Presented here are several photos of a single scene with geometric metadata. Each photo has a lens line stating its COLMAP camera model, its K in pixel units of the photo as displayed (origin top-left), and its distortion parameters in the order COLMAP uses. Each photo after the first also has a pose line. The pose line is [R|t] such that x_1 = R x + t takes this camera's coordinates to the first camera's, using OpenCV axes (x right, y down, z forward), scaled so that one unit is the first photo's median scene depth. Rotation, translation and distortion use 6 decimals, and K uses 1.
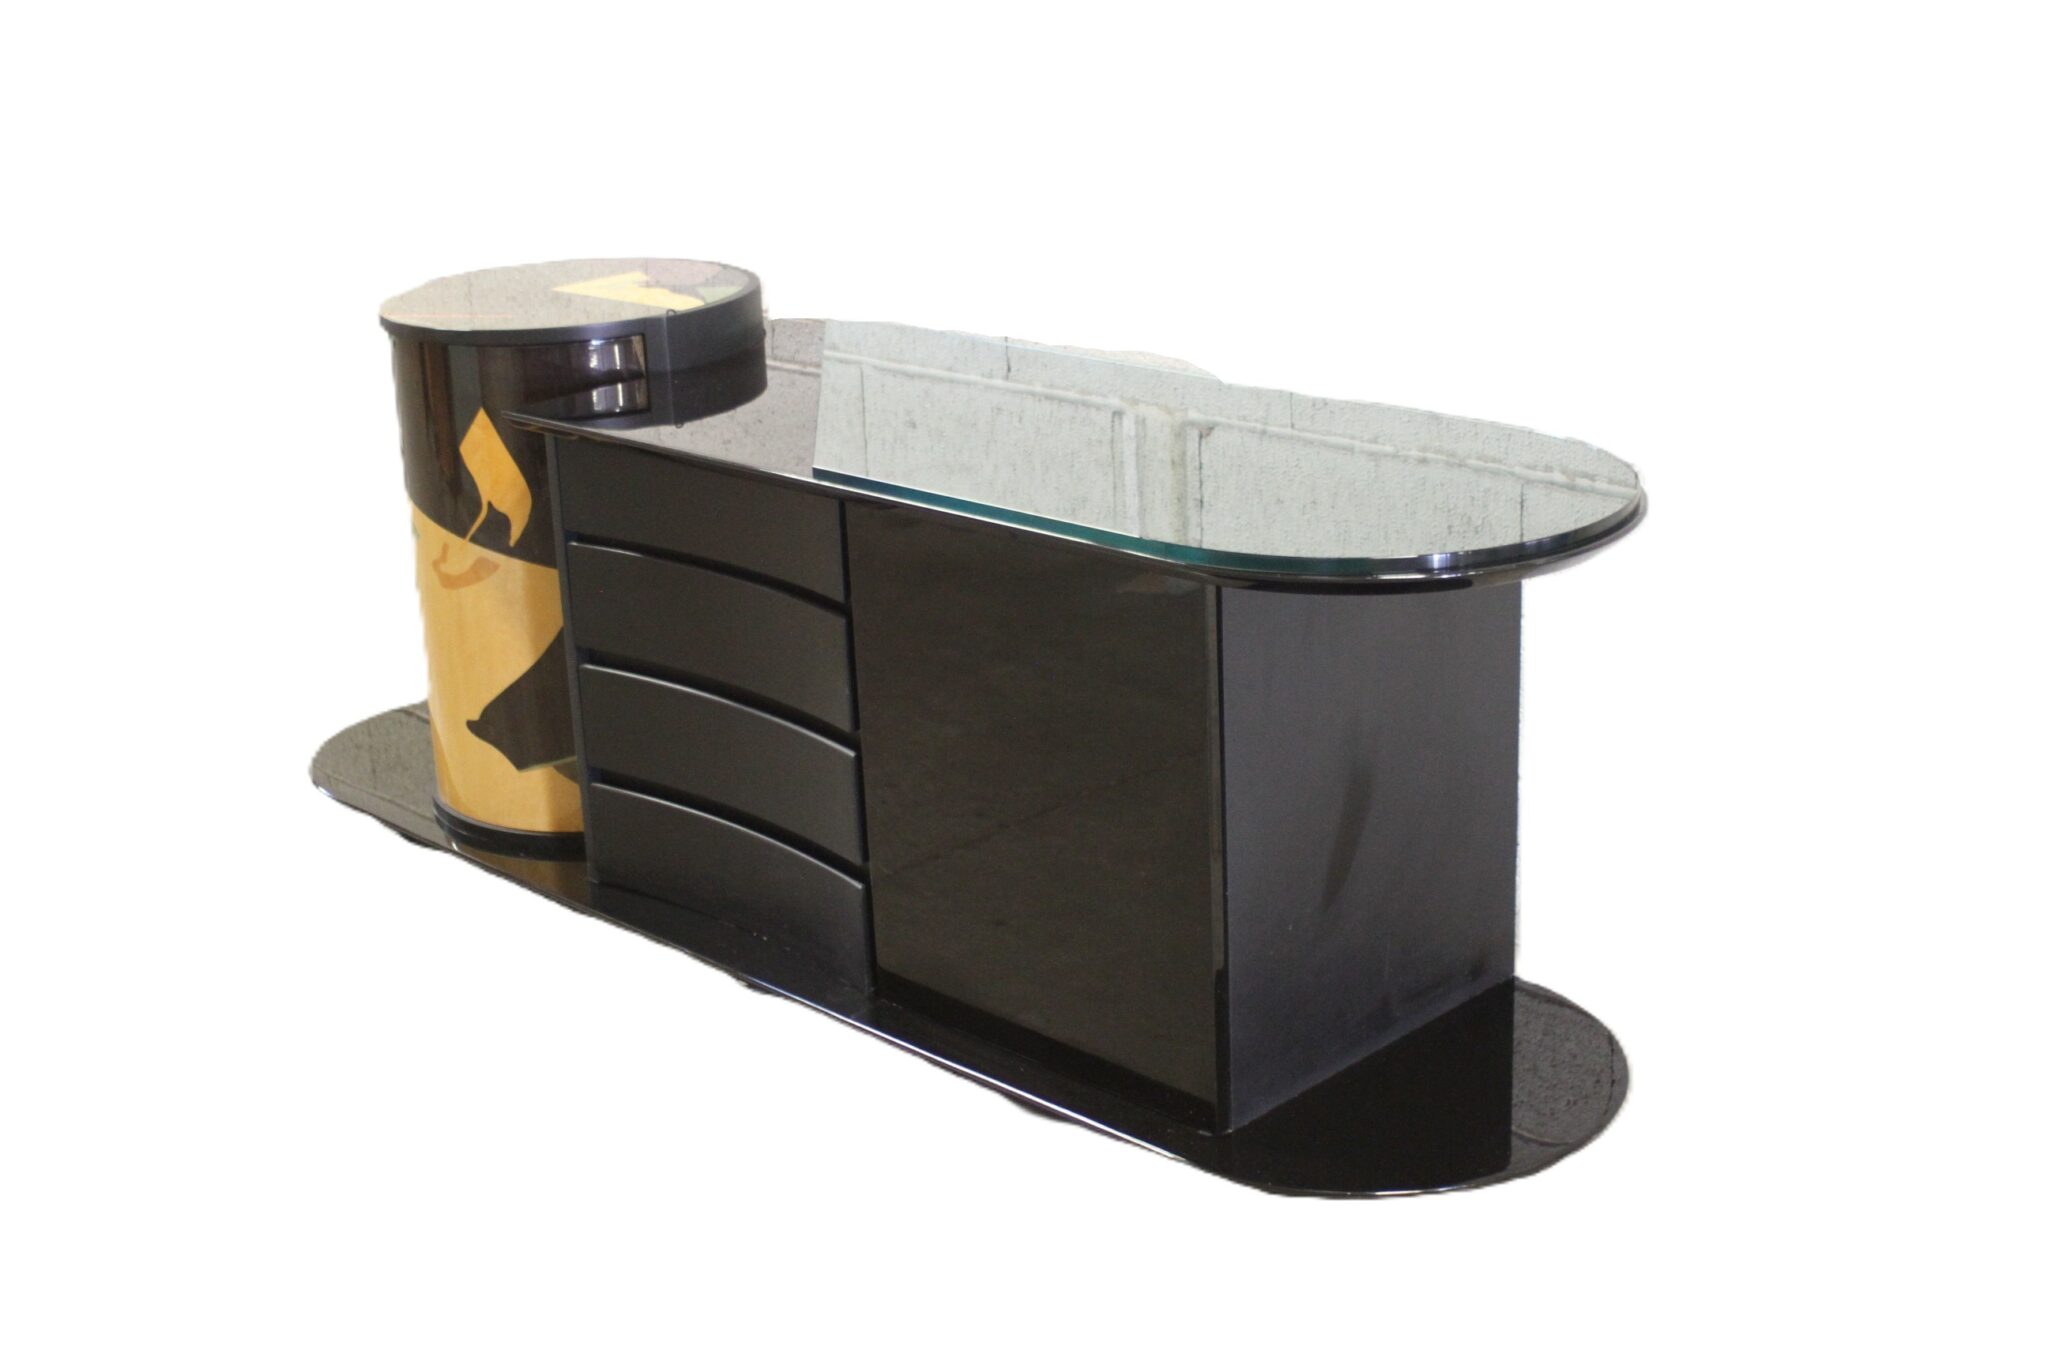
lens RADIAL K [[2613.7, 0, 1024.0], [0, 2613.7, 682.5], [0, 0, 1]] dist [-0.037799, 0.010113]
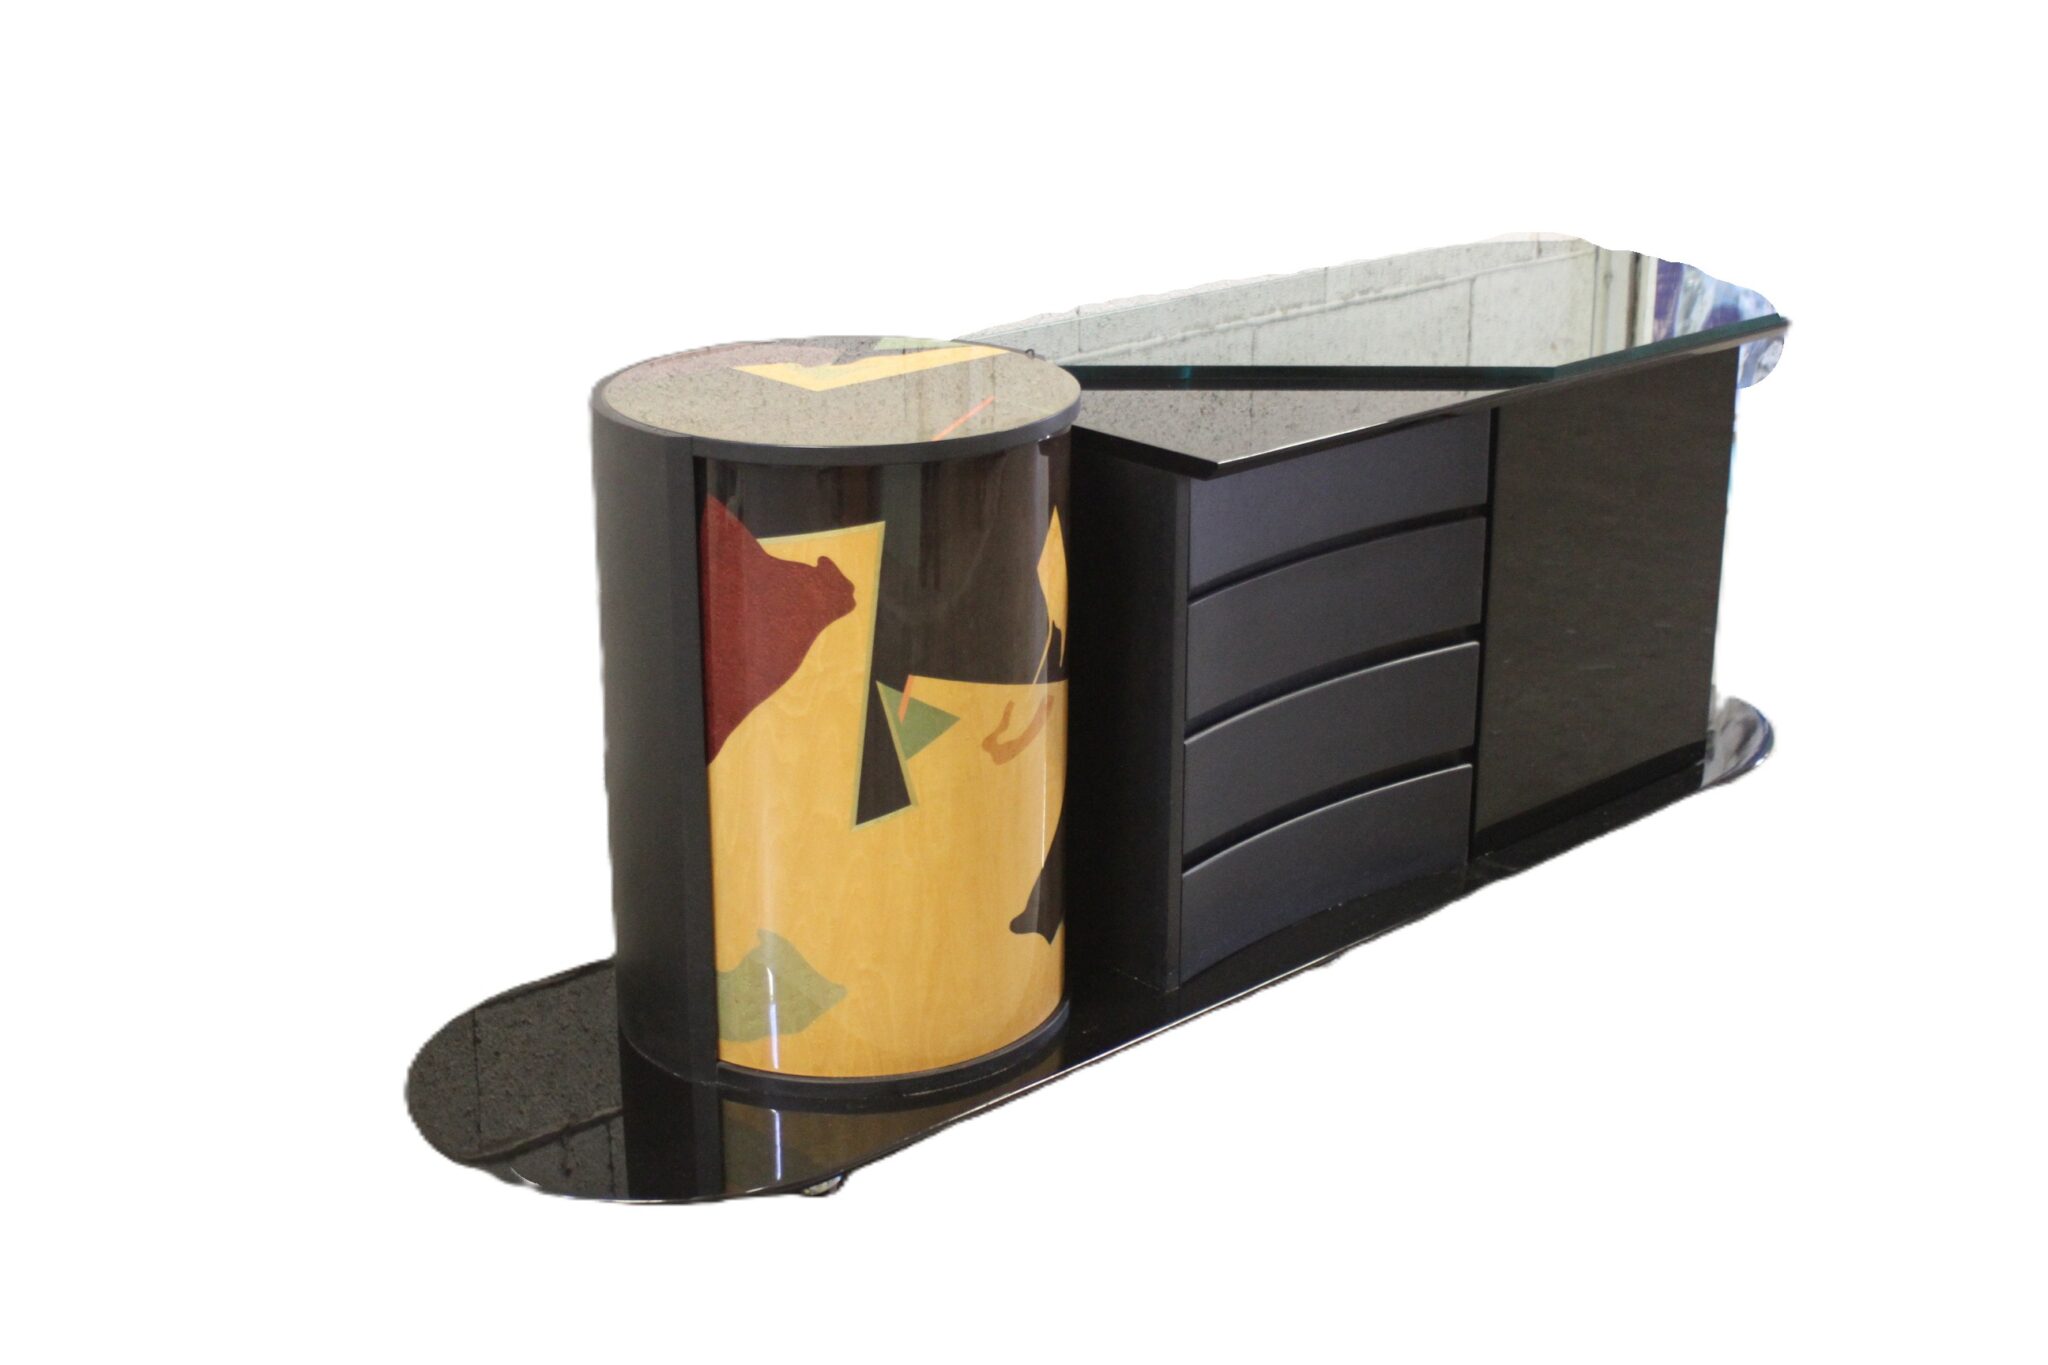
lens RADIAL K [[2613.7, 0, 1024.0], [0, 2613.7, 682.5], [0, 0, 1]] dist [-0.037799, 0.010113]
pose [[0.068849, -0.304047, 0.950166, -0.985729], [0.322635, 0.908030, 0.267185, -0.272140], [-0.944016, 0.288161, 0.160613, 0.883251]]
